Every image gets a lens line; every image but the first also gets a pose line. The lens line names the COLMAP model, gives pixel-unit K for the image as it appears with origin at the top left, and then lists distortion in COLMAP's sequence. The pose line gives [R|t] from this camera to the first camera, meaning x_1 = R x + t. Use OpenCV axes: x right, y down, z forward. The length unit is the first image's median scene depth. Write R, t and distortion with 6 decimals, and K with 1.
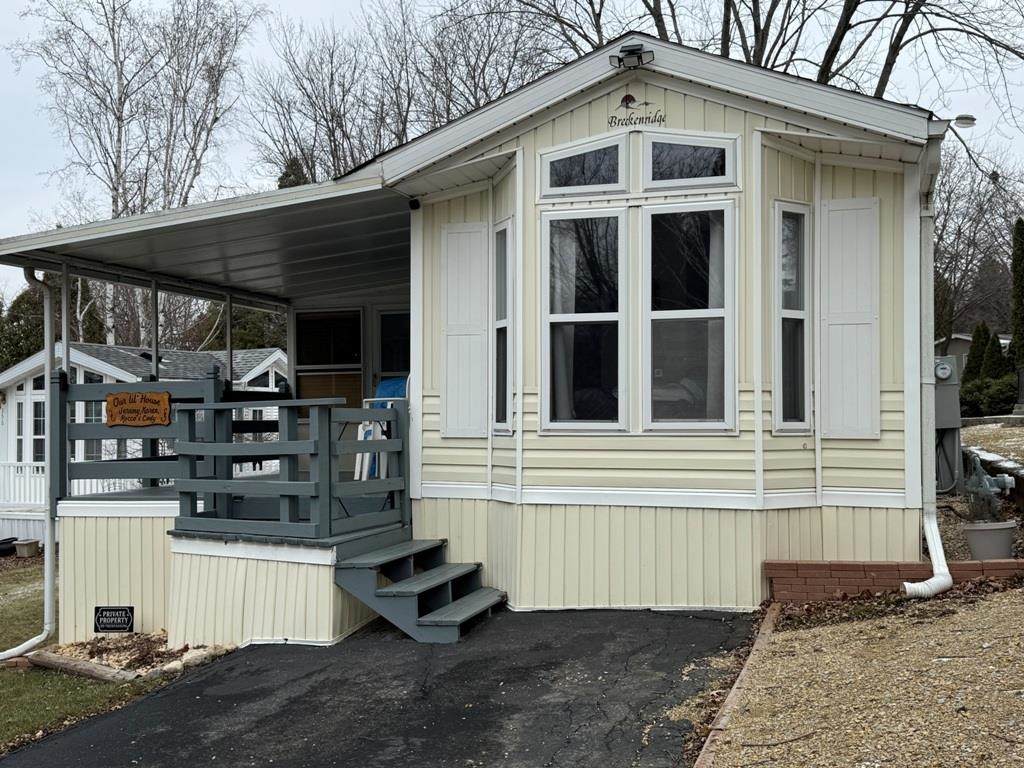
lens RADIAL K [[1109.0, 0, 512.0], [0, 1109.0, 384.0], [0, 0, 1]] dist [0.252846, -0.534304]
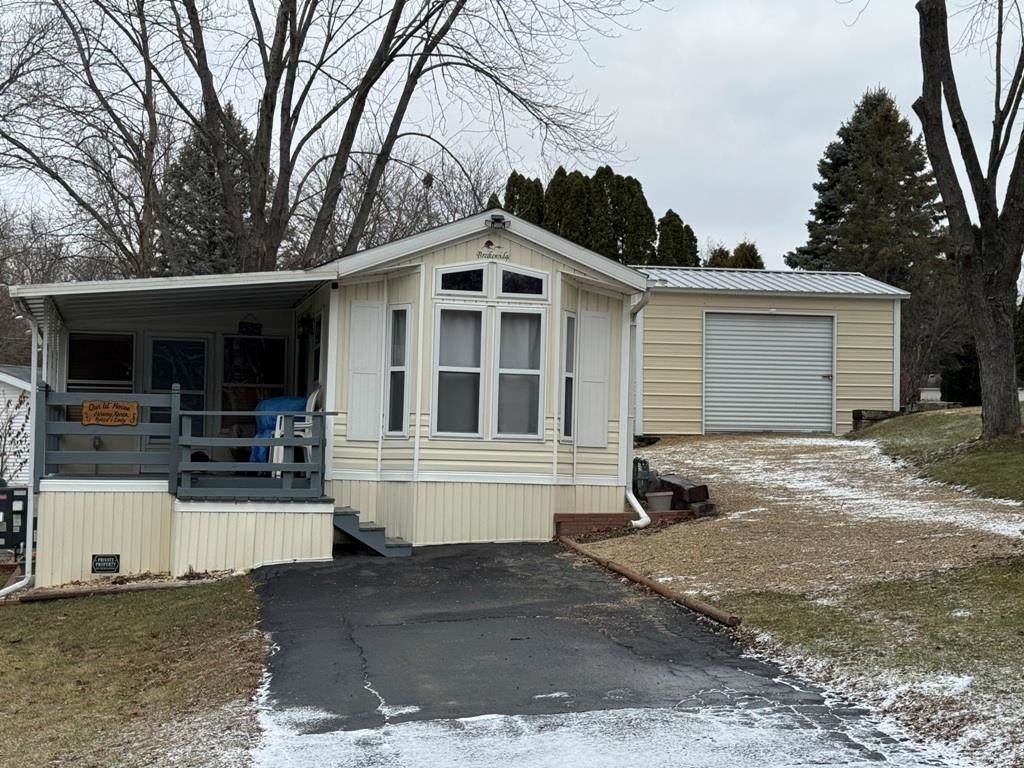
lens RADIAL K [[1703.2, 0, 512.0], [0, 1703.2, 384.0], [0, 0, 1]] dist [0.299102, 0.016110]
pose [[0.870122, 0.050501, 0.490242, -1.120084], [-0.042722, 0.998721, -0.027055, 0.027584], [-0.490981, 0.002597, 0.871166, -1.261003]]
